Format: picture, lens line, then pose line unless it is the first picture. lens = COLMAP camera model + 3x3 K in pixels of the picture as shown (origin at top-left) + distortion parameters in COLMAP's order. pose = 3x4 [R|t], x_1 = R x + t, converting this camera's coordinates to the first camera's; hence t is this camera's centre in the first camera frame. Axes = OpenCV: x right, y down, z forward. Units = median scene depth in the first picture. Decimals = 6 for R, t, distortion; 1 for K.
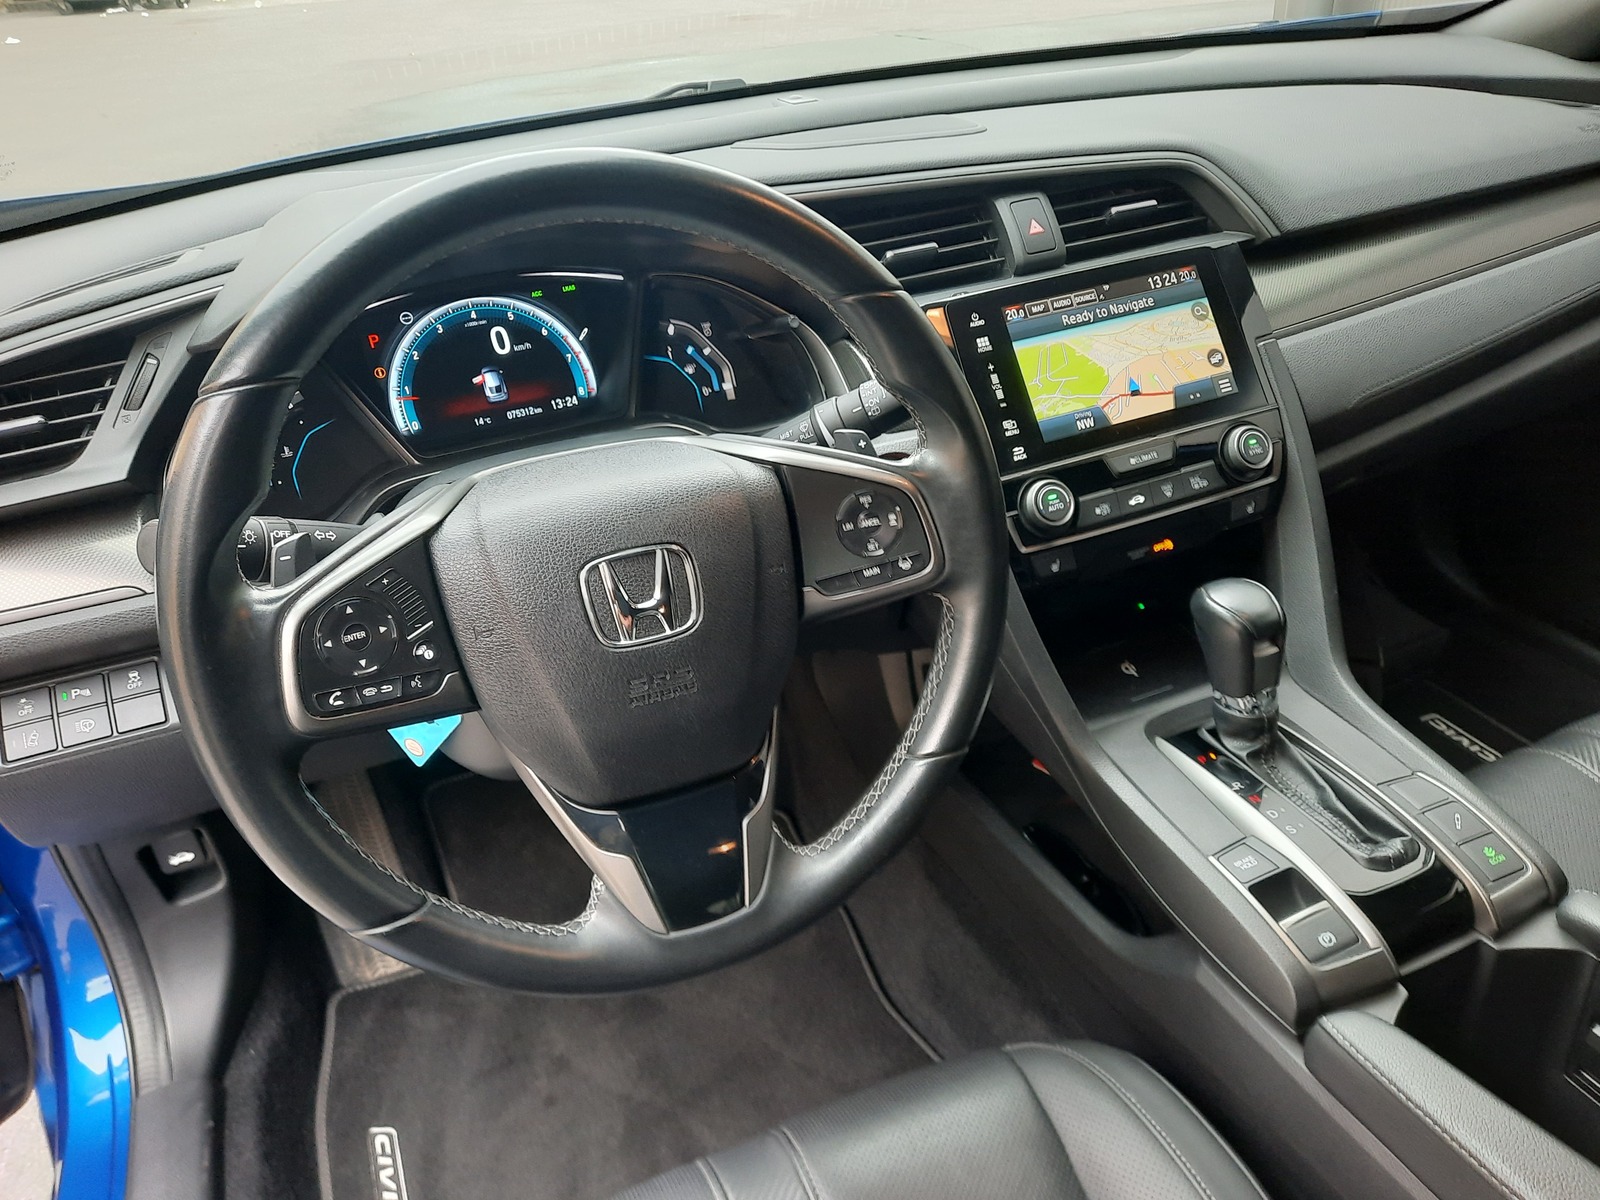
lens RADIAL K [[1146.6, 0, 800.0], [0, 1146.6, 600.0], [0, 0, 1]] dist [0.003624, 0.000856]
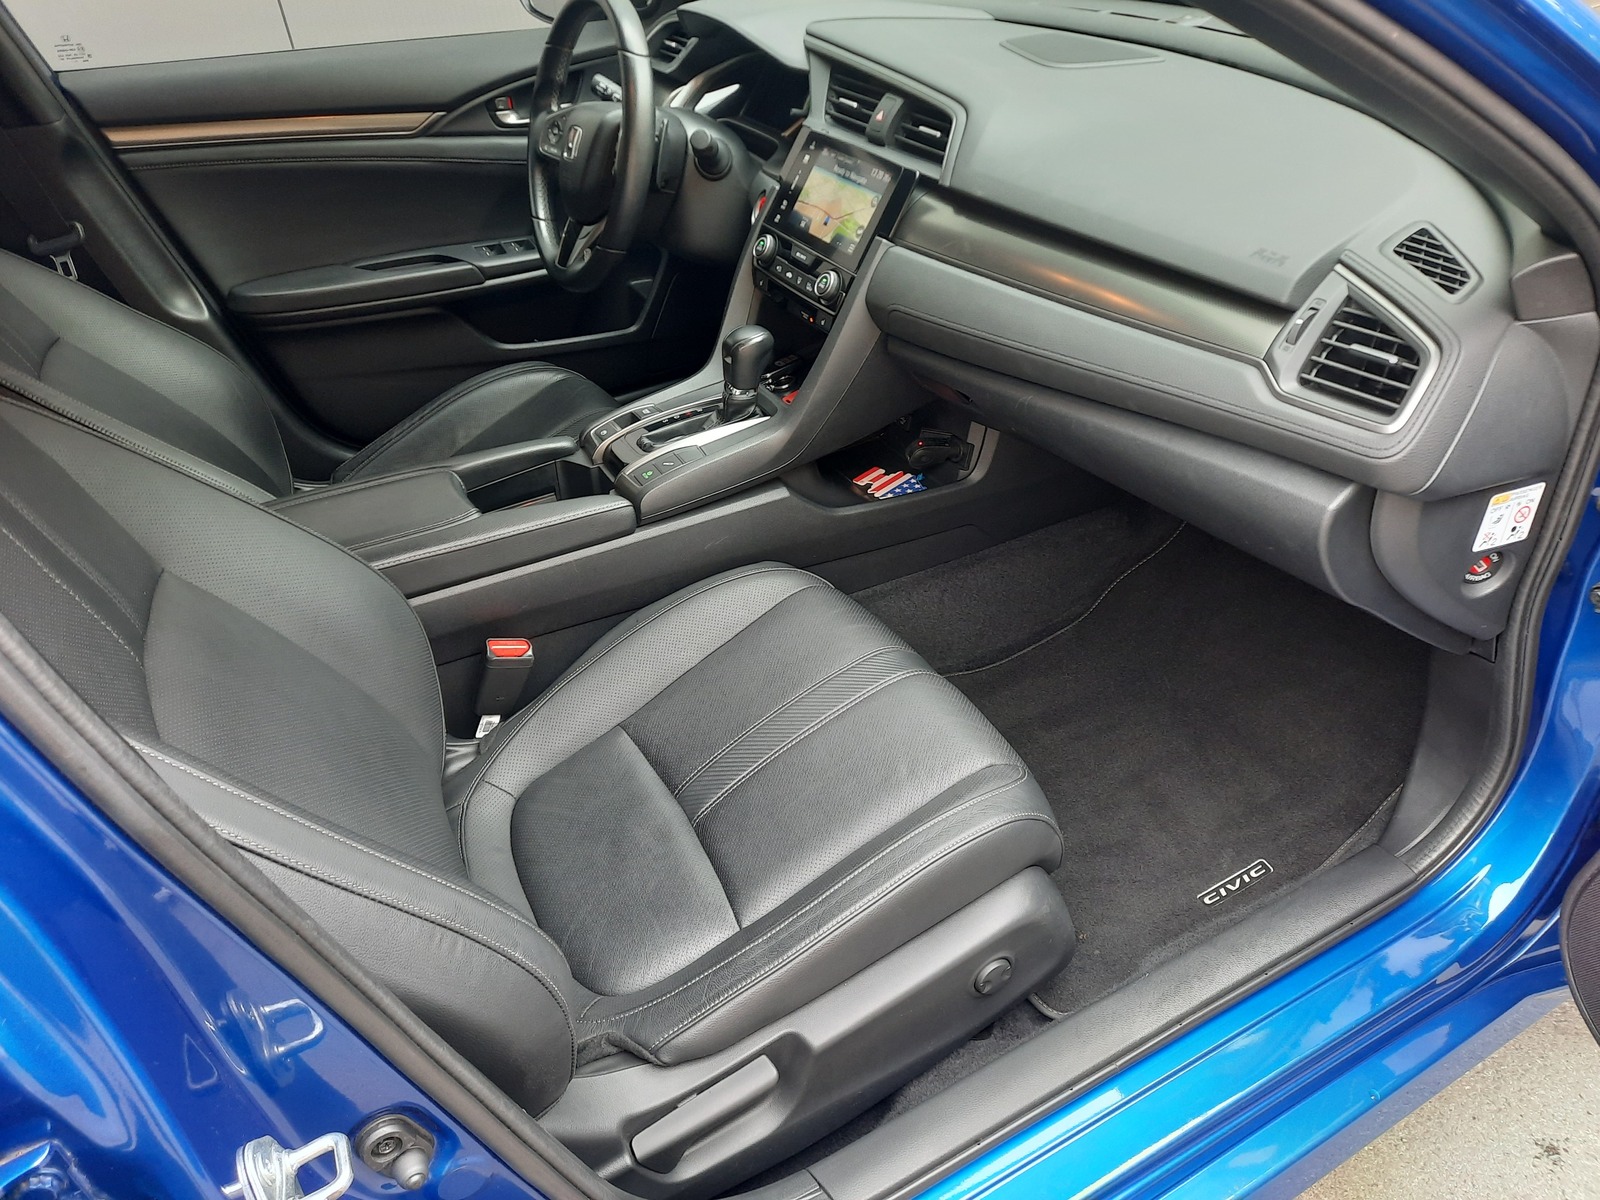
lens RADIAL K [[1146.6, 0, 800.0], [0, 1146.6, 600.0], [0, 0, 1]] dist [0.003624, 0.000856]
pose [[0.100436, 0.642127, -0.759991, 1.963646], [-0.457389, 0.708152, 0.537882, -0.691600], [0.883577, 0.293589, 0.364825, 0.516695]]
